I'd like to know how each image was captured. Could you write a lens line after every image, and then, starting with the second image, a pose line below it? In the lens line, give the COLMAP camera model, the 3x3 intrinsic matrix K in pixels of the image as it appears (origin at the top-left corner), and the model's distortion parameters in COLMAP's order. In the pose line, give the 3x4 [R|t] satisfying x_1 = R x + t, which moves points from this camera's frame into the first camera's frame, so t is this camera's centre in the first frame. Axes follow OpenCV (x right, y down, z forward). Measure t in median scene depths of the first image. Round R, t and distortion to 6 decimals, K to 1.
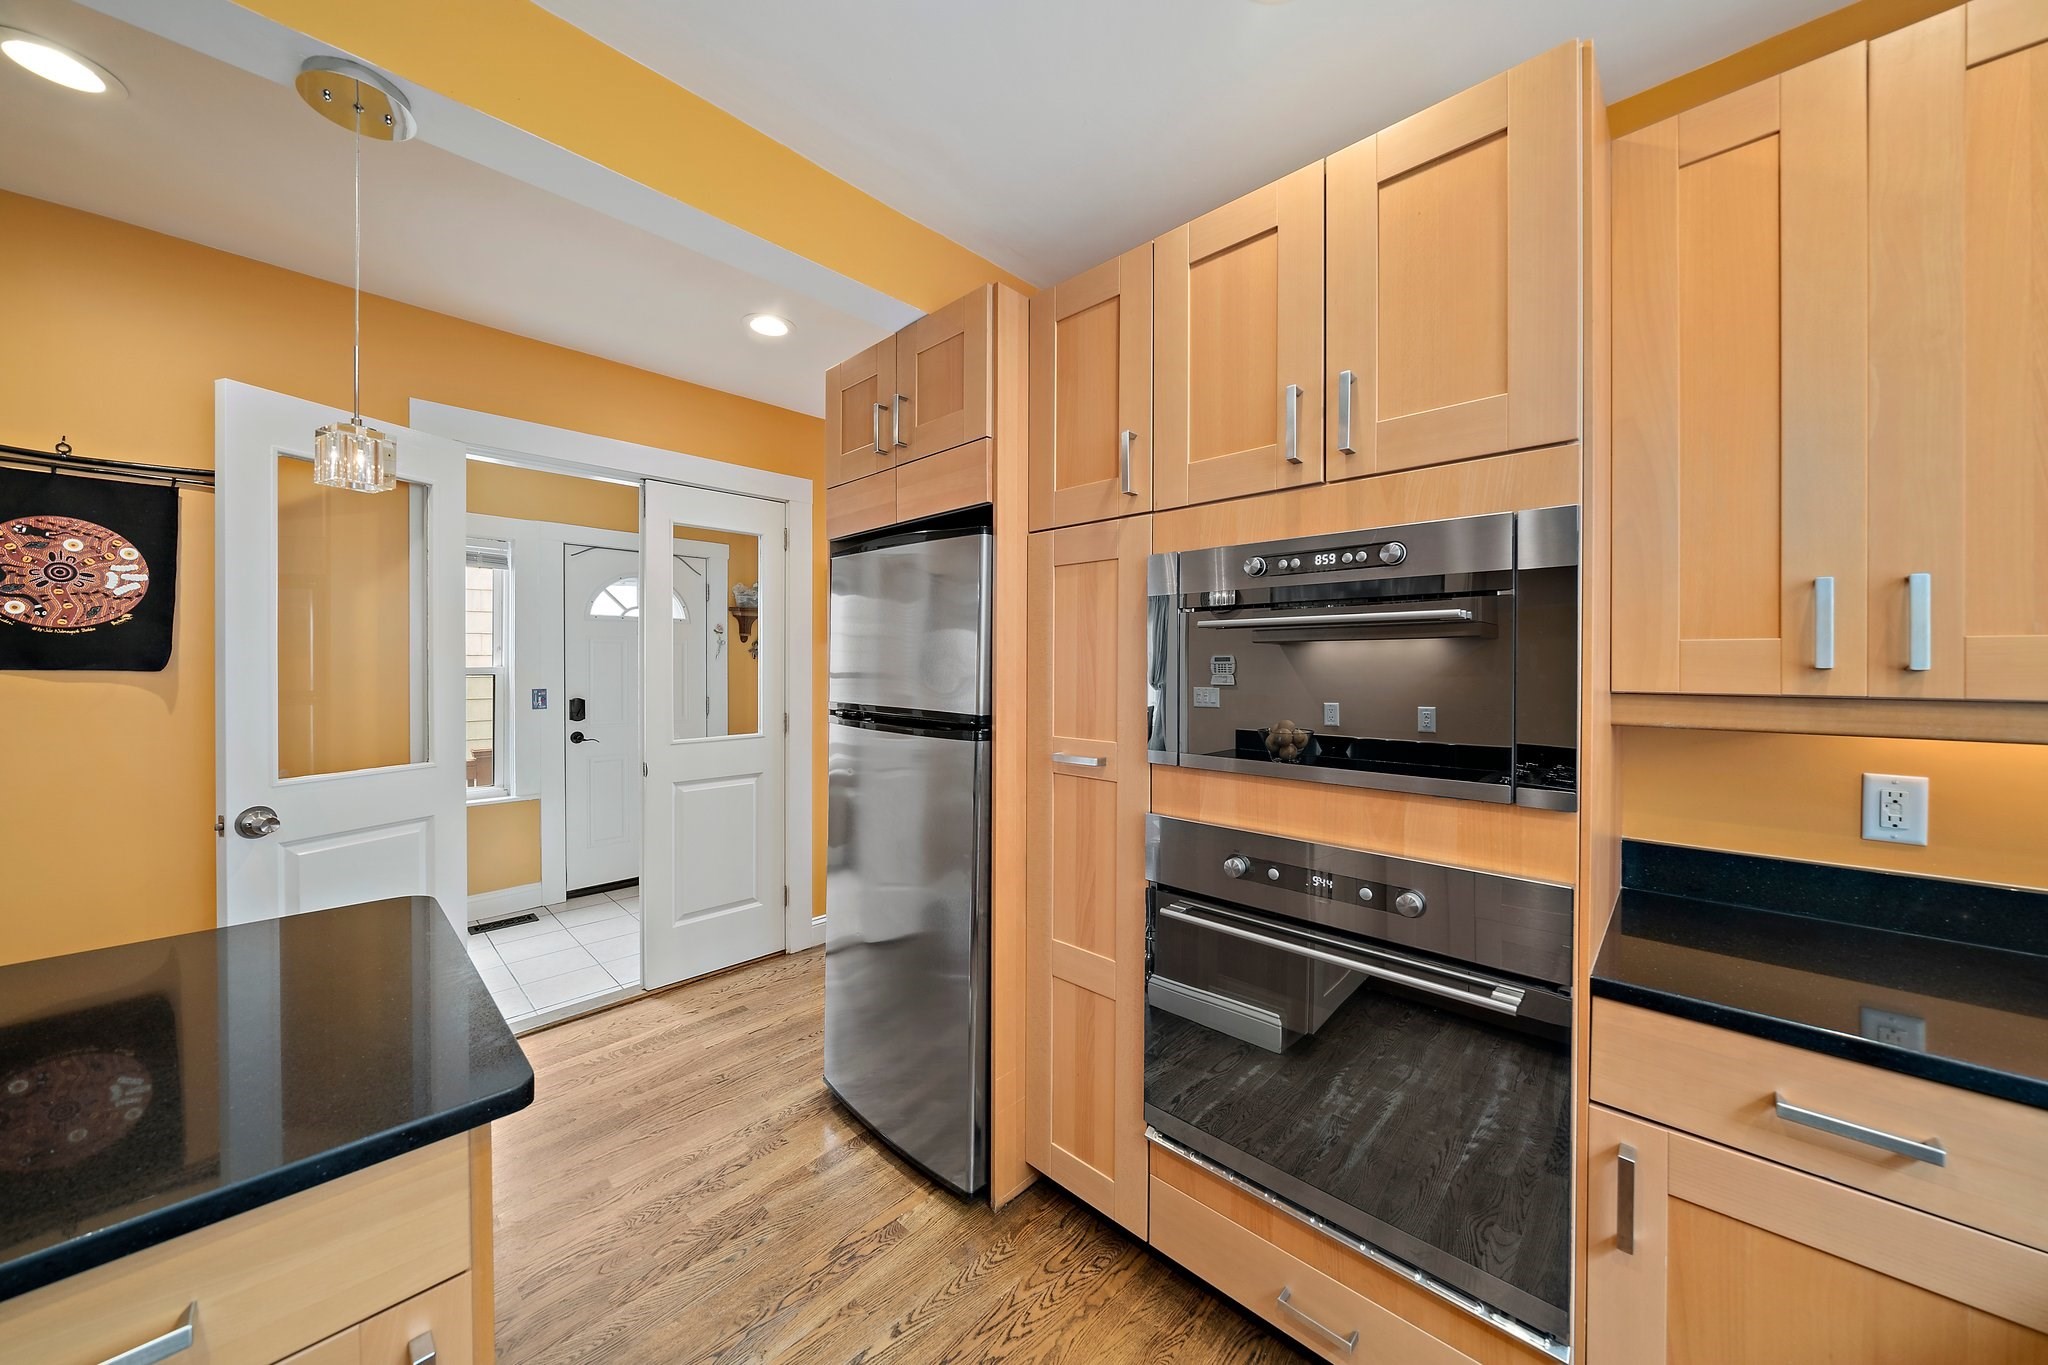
lens RADIAL K [[715.9, 0, 1037.5], [0, 715.9, 667.4], [0, 0, 1]] dist [-0.006934, 0.000140]
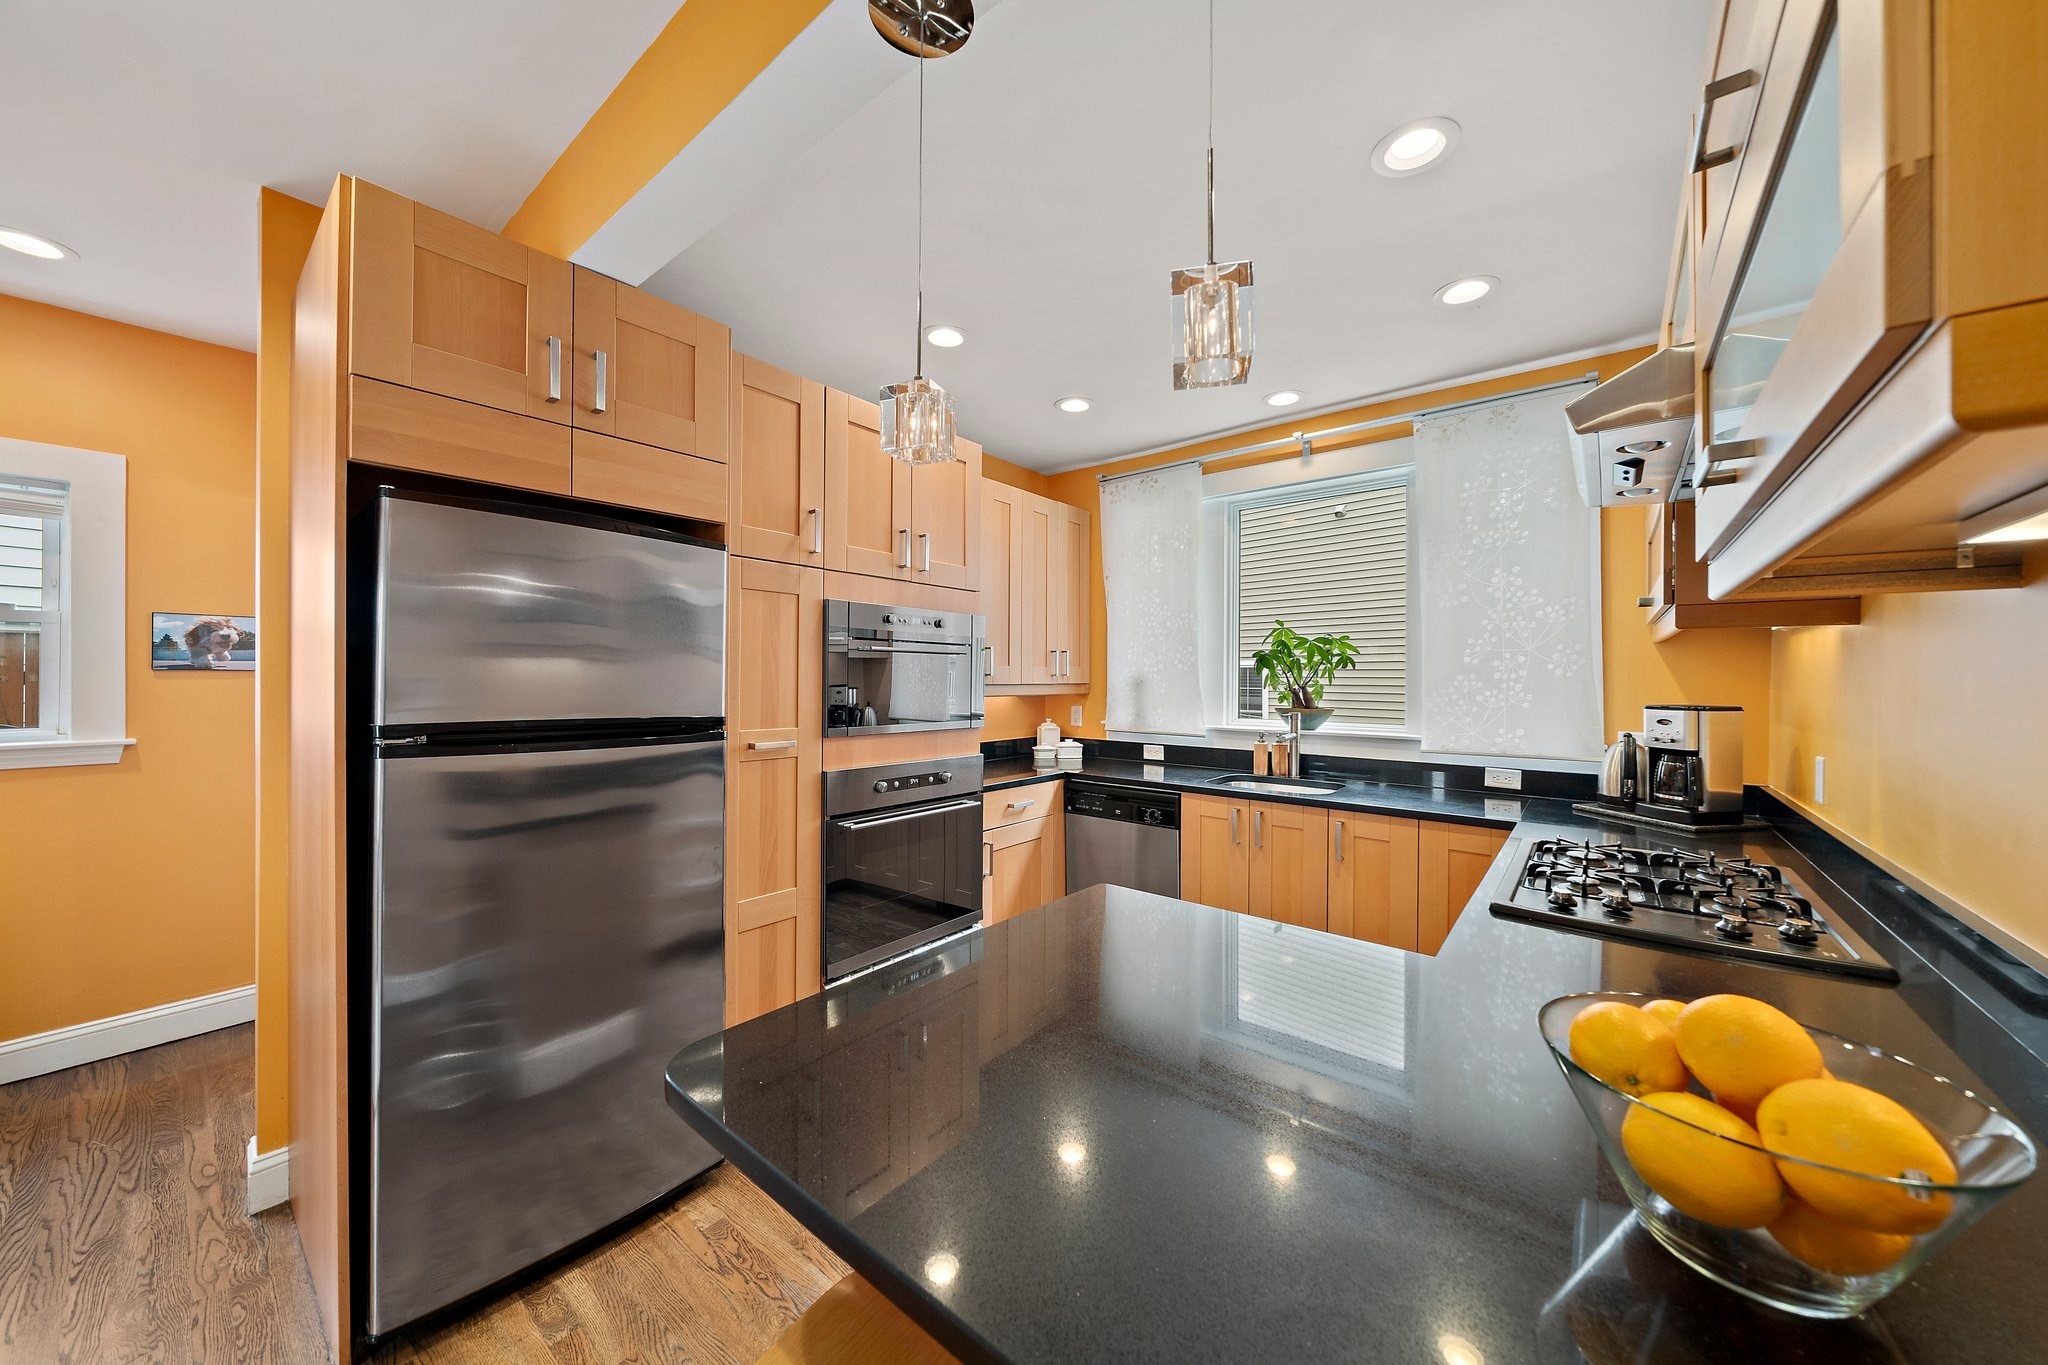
lens RADIAL K [[715.9, 0, 1029.9], [0, 715.9, 678.3], [0, 0, 1]] dist [-0.006934, 0.000140]
pose [[-0.085204, 0.004577, 0.996353, -0.931971], [-0.002056, 0.999987, -0.004770, 0.011052], [-0.996361, -0.002455, -0.085193, 0.482894]]
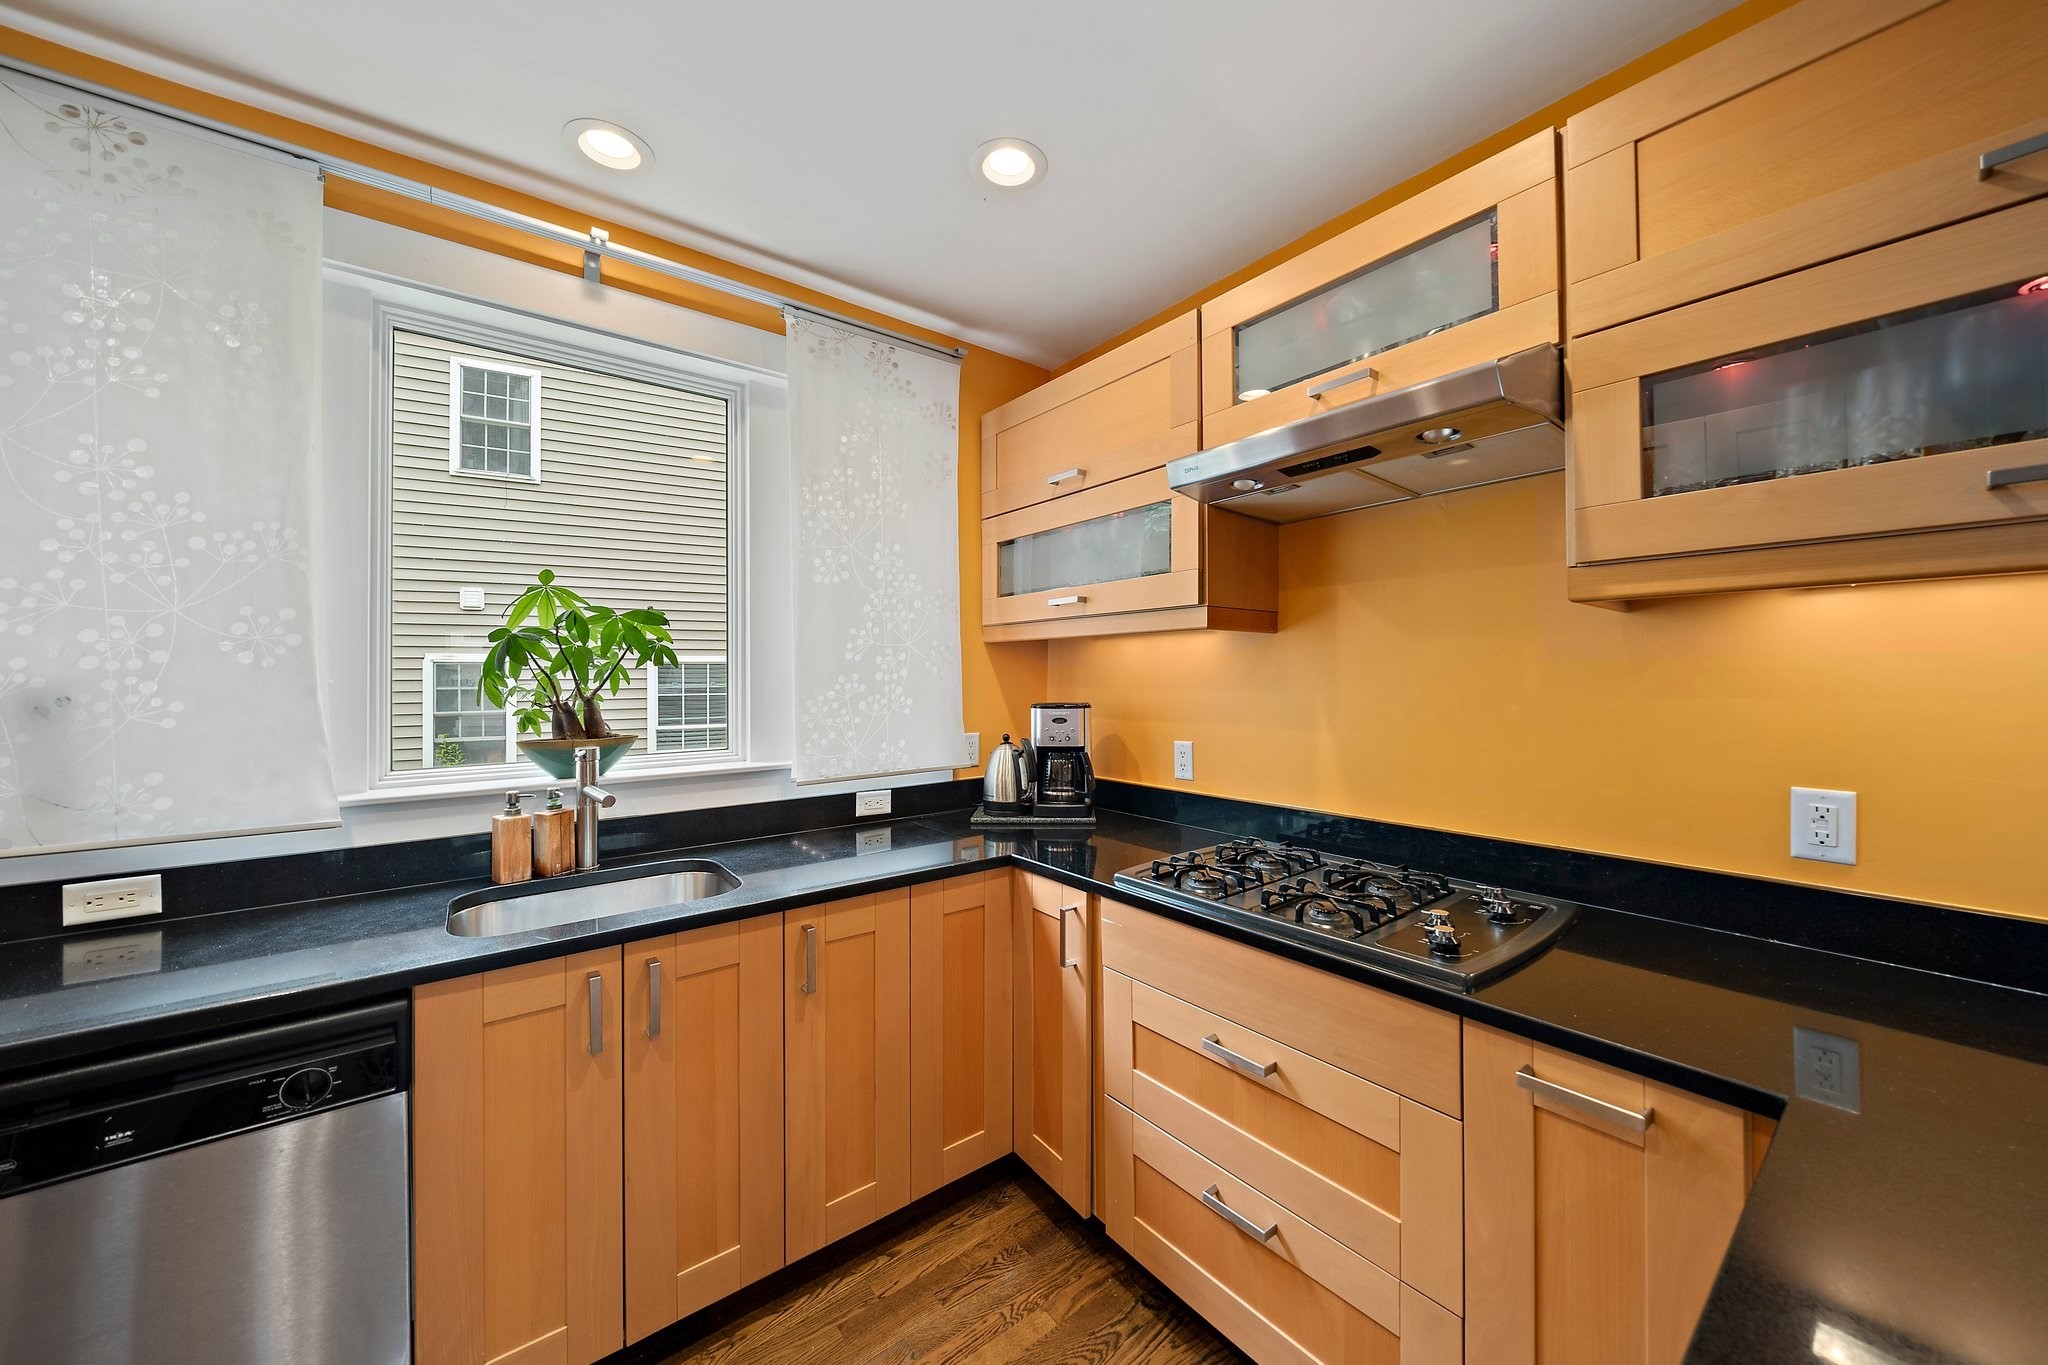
lens RADIAL K [[715.9, 0, 1034.1], [0, 715.9, 669.9], [0, 0, 1]] dist [-0.006934, 0.000140]
pose [[-0.991084, 0.012210, 0.132675, -0.136313], [0.011669, 0.999920, -0.004855, -0.001920], [-0.132724, -0.003263, -0.991148, 0.529154]]
